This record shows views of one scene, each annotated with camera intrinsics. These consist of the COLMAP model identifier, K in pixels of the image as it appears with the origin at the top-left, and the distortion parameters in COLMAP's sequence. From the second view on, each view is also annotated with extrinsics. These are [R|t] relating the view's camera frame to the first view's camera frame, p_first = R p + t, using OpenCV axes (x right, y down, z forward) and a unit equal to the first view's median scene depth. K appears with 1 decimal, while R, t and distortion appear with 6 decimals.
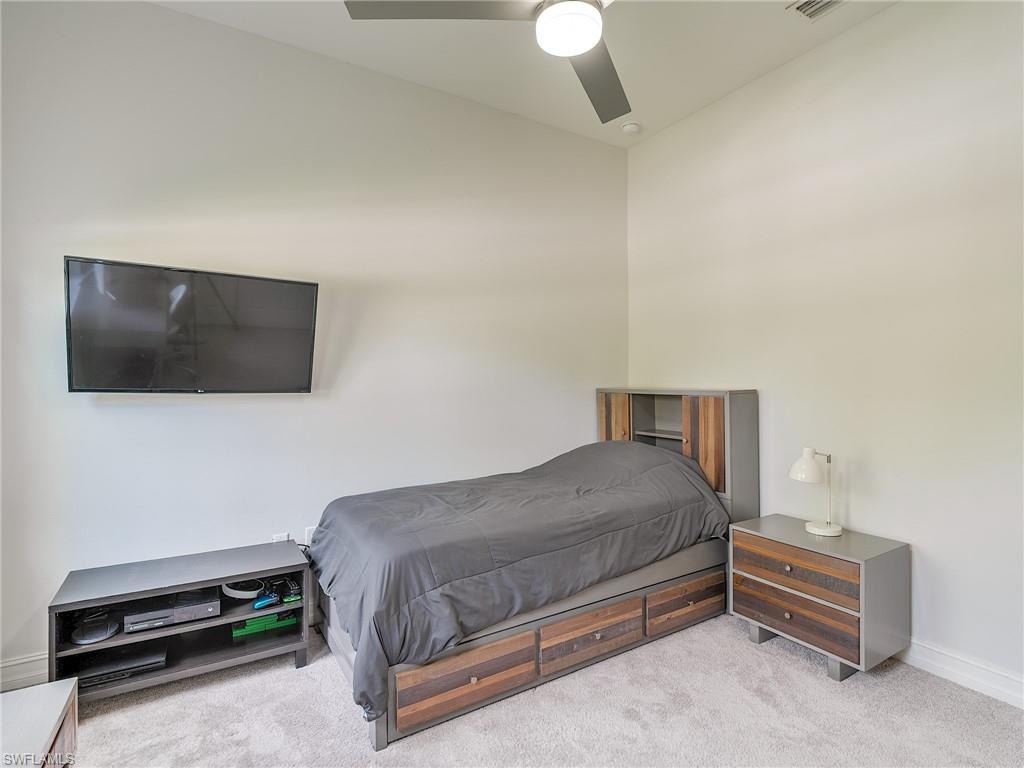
lens RADIAL K [[513.8, 0, 511.3], [0, 513.8, 378.6], [0, 0, 1]] dist [0.015542, -0.022927]
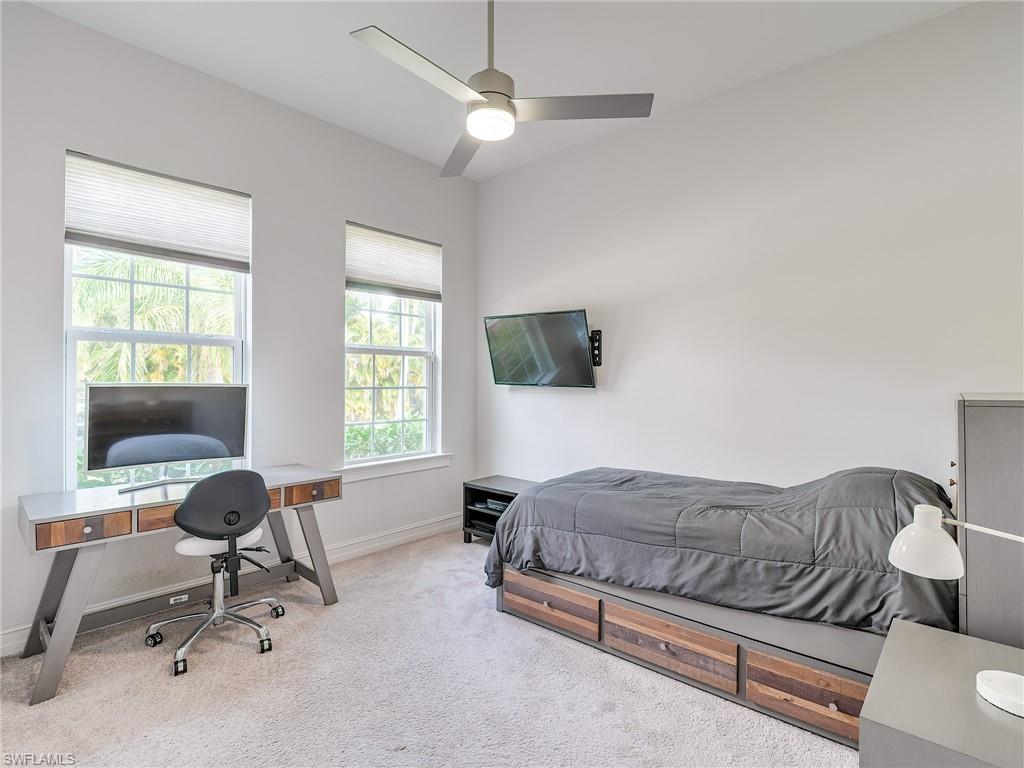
lens RADIAL K [[513.8, 0, 511.3], [0, 513.8, 378.6], [0, 0, 1]] dist [0.015542, -0.022927]
pose [[0.284595, -0.000306, -0.958648, 0.990922], [0.003157, 0.999995, 0.000618, -0.000222], [0.958643, -0.003202, 0.284595, 0.450072]]
